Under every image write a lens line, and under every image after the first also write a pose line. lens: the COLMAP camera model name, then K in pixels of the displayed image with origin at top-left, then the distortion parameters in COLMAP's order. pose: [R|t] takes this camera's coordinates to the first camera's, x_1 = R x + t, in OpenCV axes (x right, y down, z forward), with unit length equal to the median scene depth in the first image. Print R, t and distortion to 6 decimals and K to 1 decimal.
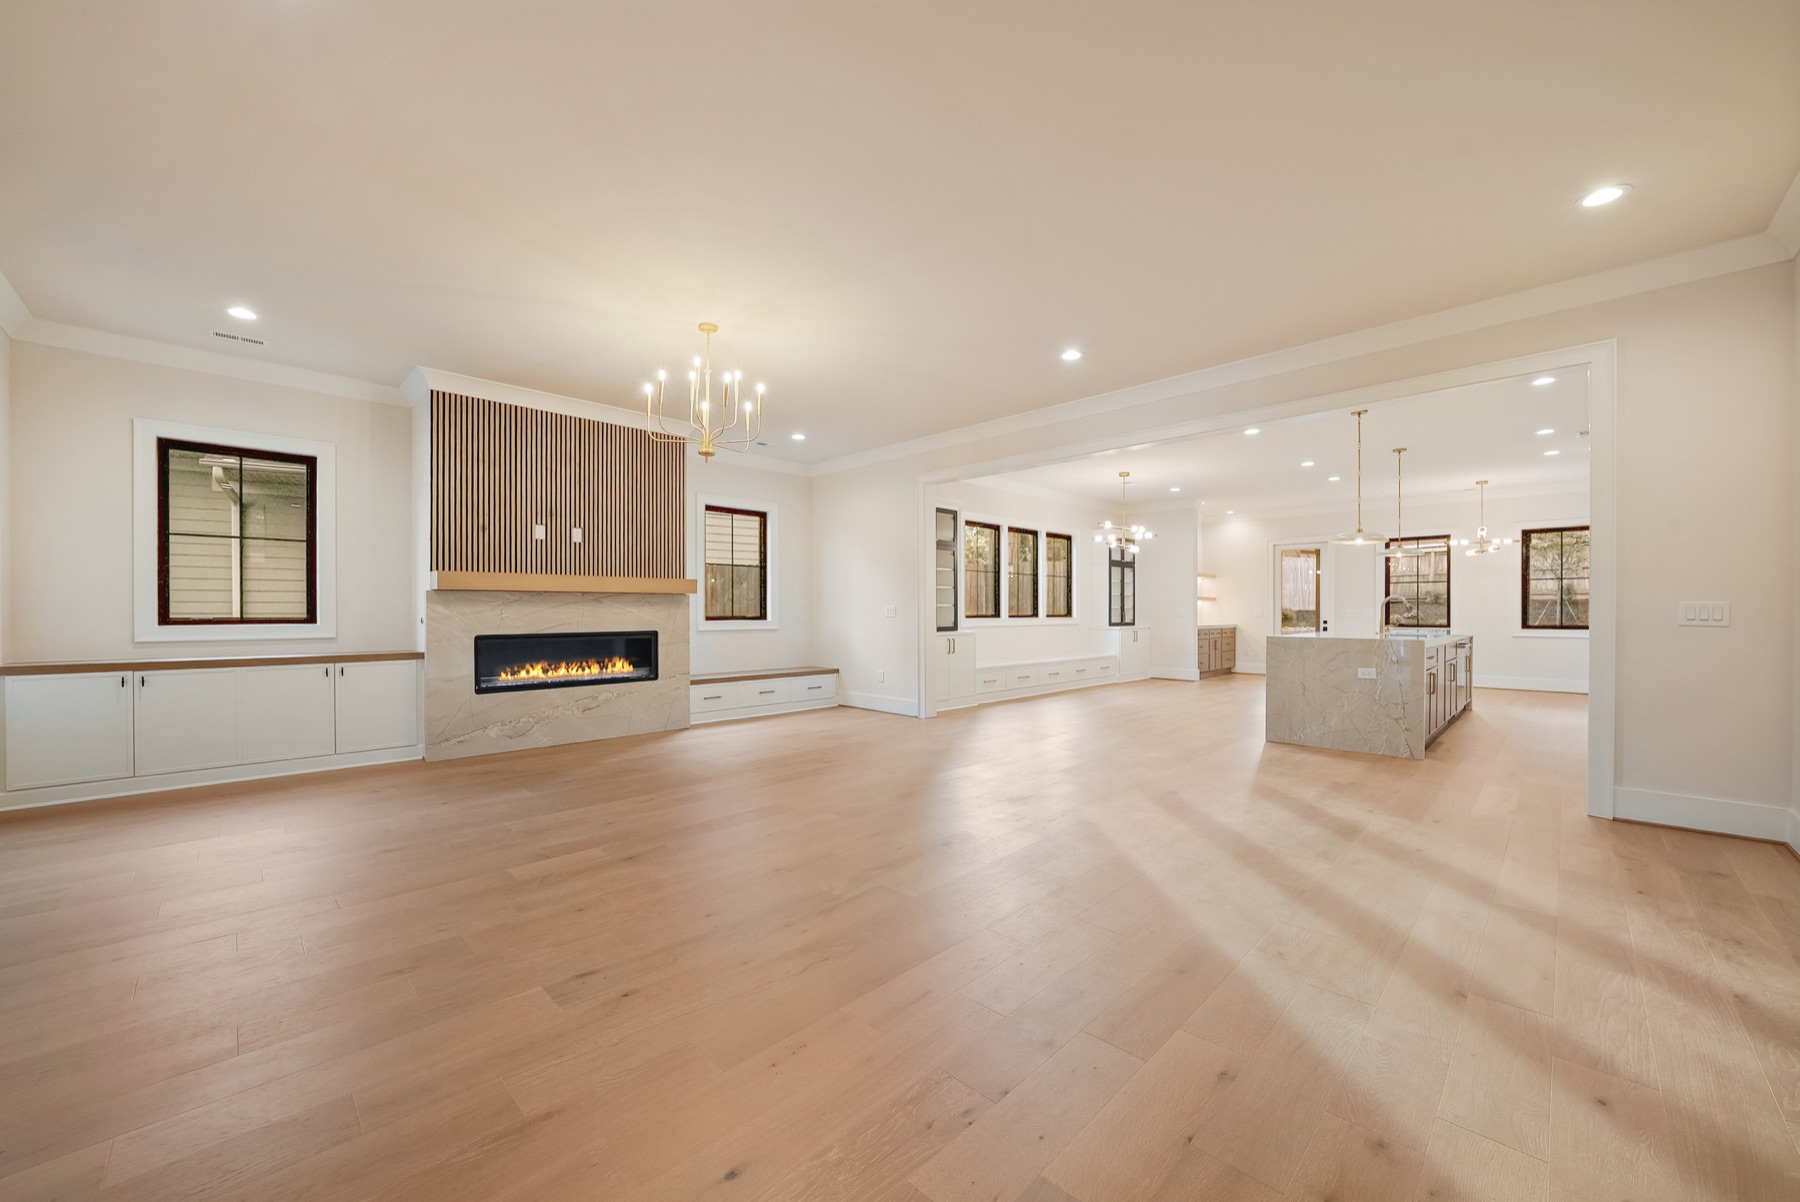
lens RADIAL K [[680.7, 0, 899.2], [0, 680.7, 614.1], [0, 0, 1]] dist [-0.028249, 0.000051]
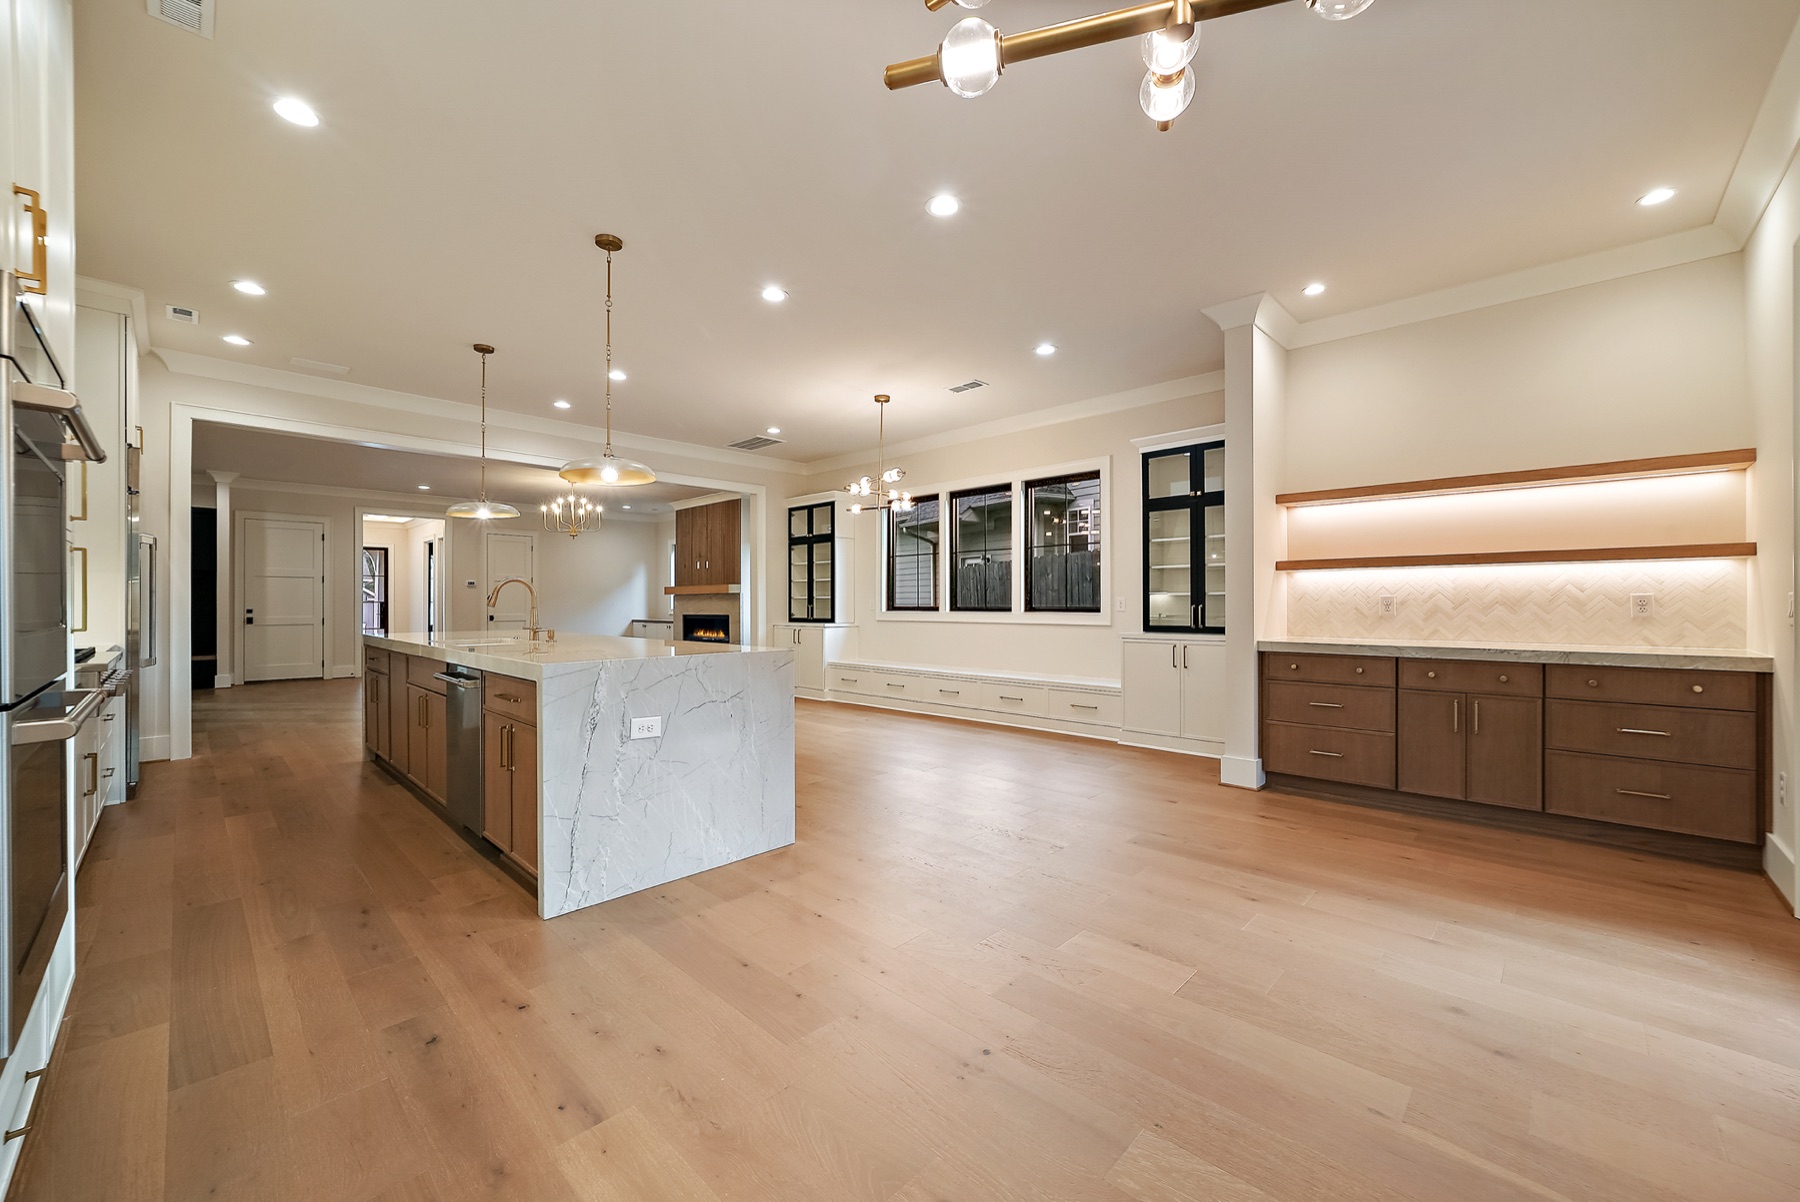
lens RADIAL K [[680.7, 0, 933.7], [0, 680.7, 598.3], [0, 0, 1]] dist [-0.028249, 0.000051]
pose [[0.060167, -0.007325, -0.998161, 1.441416], [-0.001997, 0.999970, -0.007458, -0.005708], [0.998186, 0.002442, 0.060151, 1.451173]]
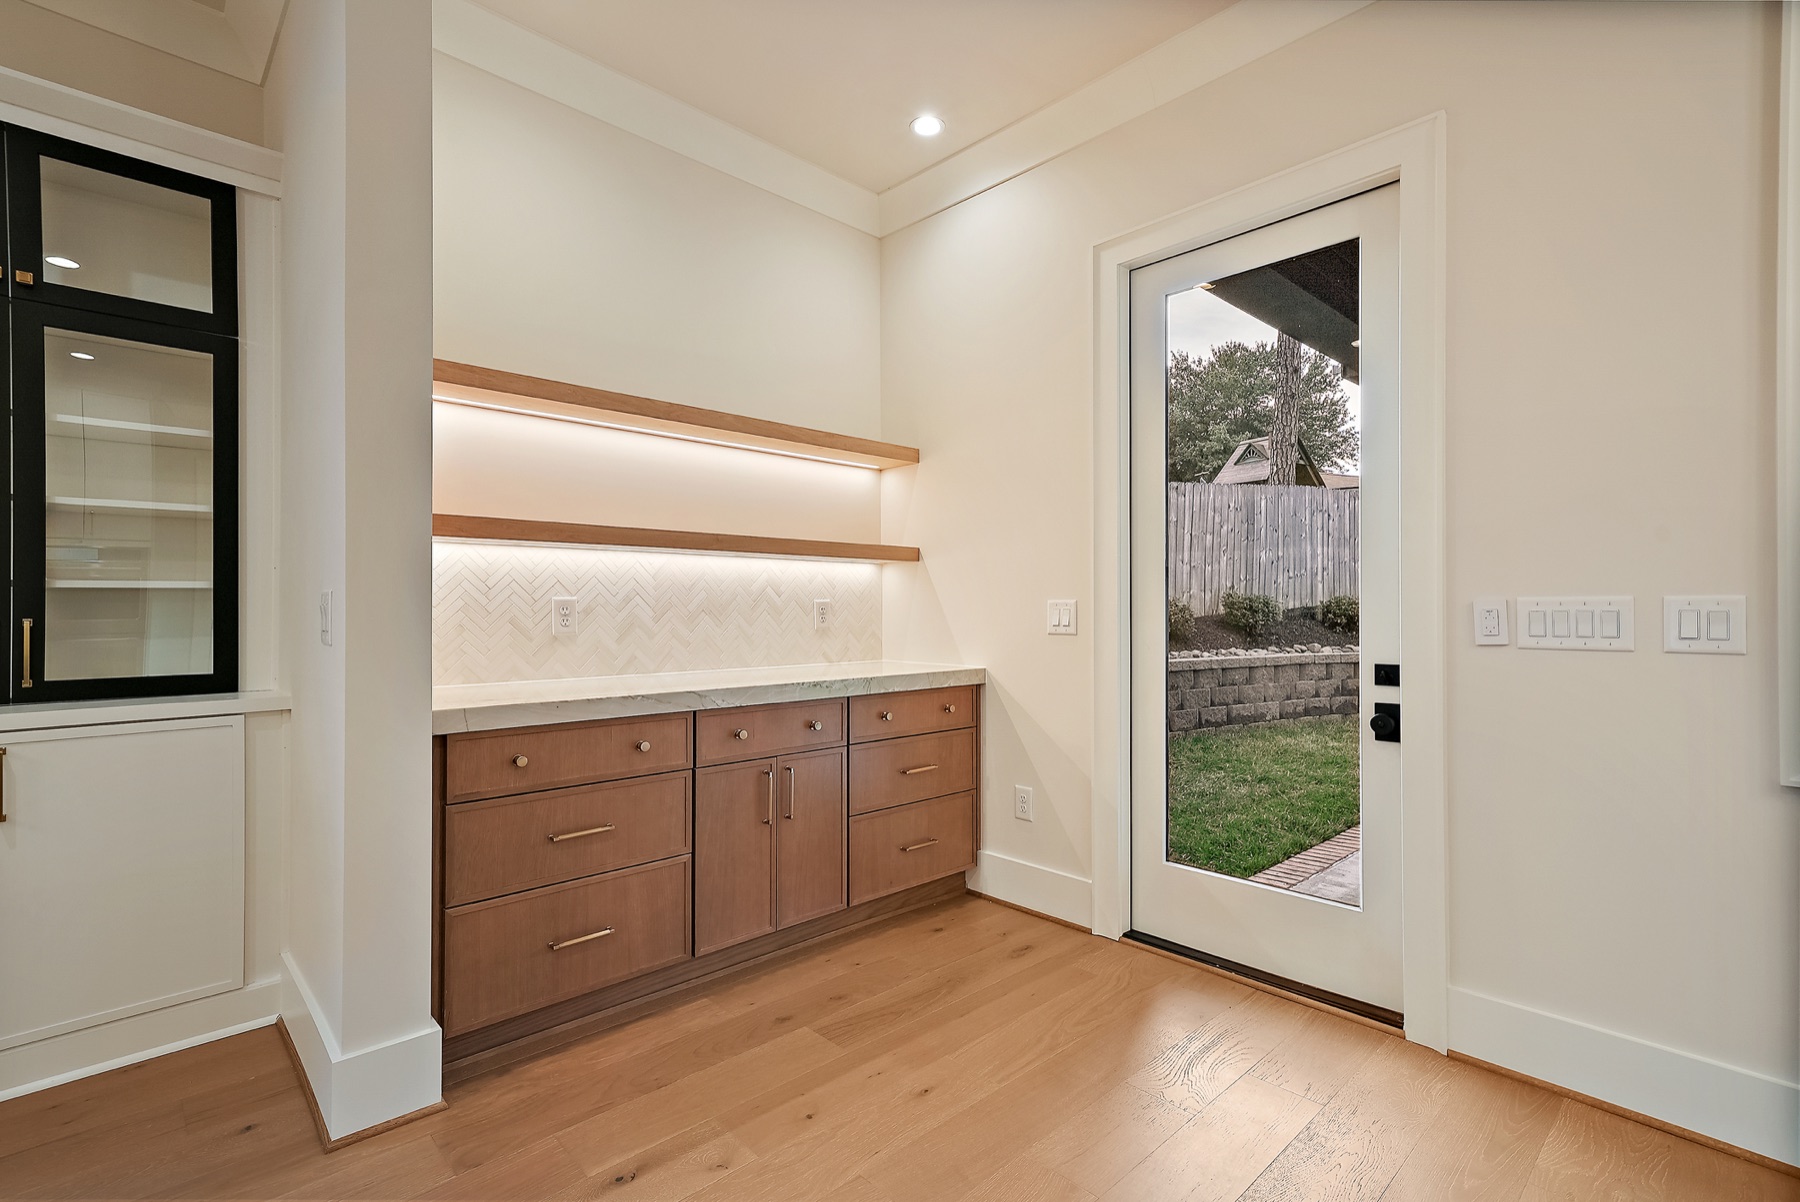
lens RADIAL K [[840.7, 0, 883.9], [0, 840.7, 601.7], [0, 0, 1]] dist [0.014429, 0.000264]
pose [[0.999506, -0.001001, -0.031400, 0.913131], [0.000594, 0.999916, -0.012974, -0.005967], [0.031411, 0.012949, 0.999423, 1.500441]]
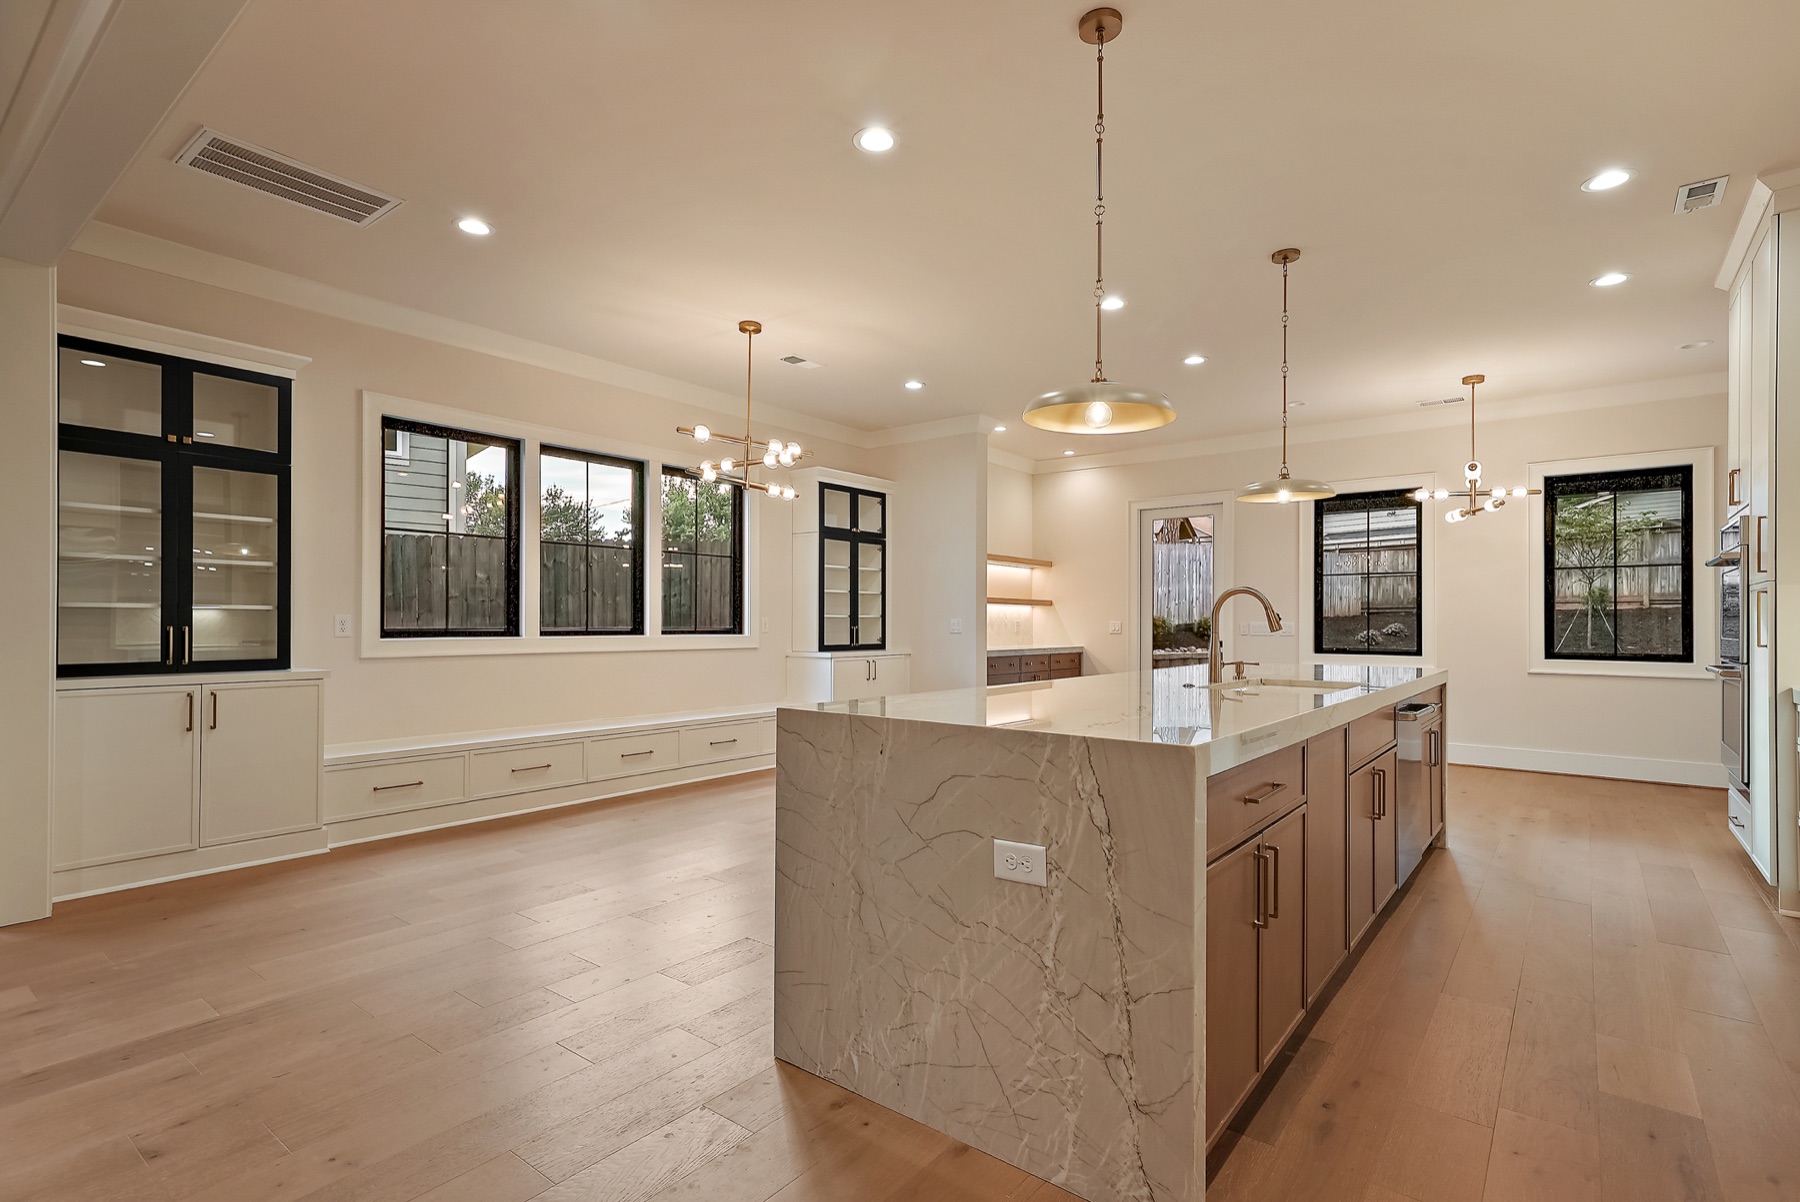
lens RADIAL K [[884.9, 0, 905.1], [0, 884.9, 613.0], [0, 0, 1]] dist [0.004346, -0.000965]
pose [[0.990915, 0.006019, 0.134355, 0.366031], [-0.003865, 0.999860, -0.016283, -0.002113], [-0.134434, 0.015615, 0.990800, 0.399453]]
